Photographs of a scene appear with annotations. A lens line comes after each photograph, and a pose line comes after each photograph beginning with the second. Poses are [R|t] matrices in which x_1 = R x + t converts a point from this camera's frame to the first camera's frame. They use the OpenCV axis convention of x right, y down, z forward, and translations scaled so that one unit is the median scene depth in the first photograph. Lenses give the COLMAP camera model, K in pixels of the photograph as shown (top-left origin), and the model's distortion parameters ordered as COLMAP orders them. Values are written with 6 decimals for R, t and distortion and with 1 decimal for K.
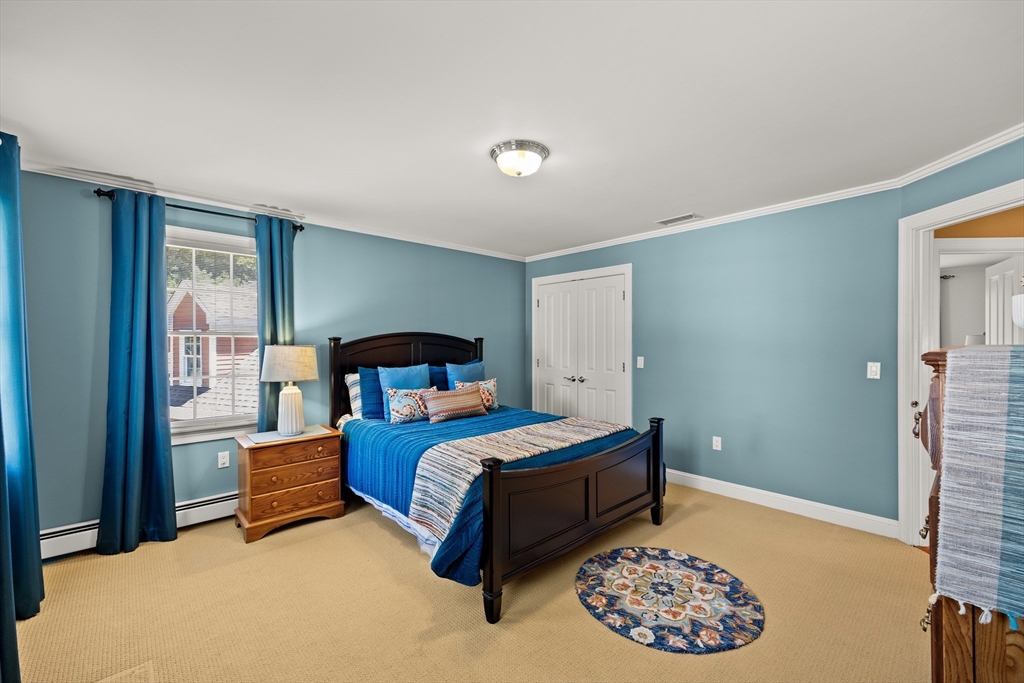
lens RADIAL K [[407.7, 0, 510.9], [0, 407.7, 353.9], [0, 0, 1]] dist [0.001583, 0.000260]
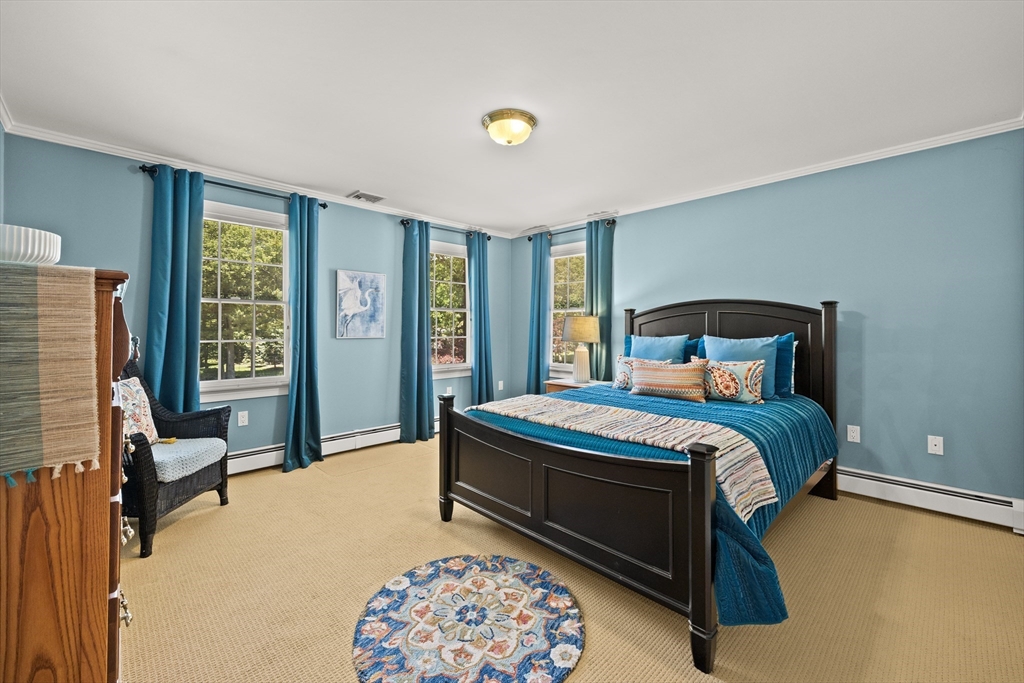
lens RADIAL K [[403.5, 0, 510.9], [0, 403.5, 334.0], [0, 0, 1]] dist [-0.001377, 0.000129]
pose [[0.053575, 0.017184, -0.998416, 1.045767], [-0.028324, 0.999476, 0.015682, 0.031541], [0.998162, 0.027439, 0.054034, 0.947175]]
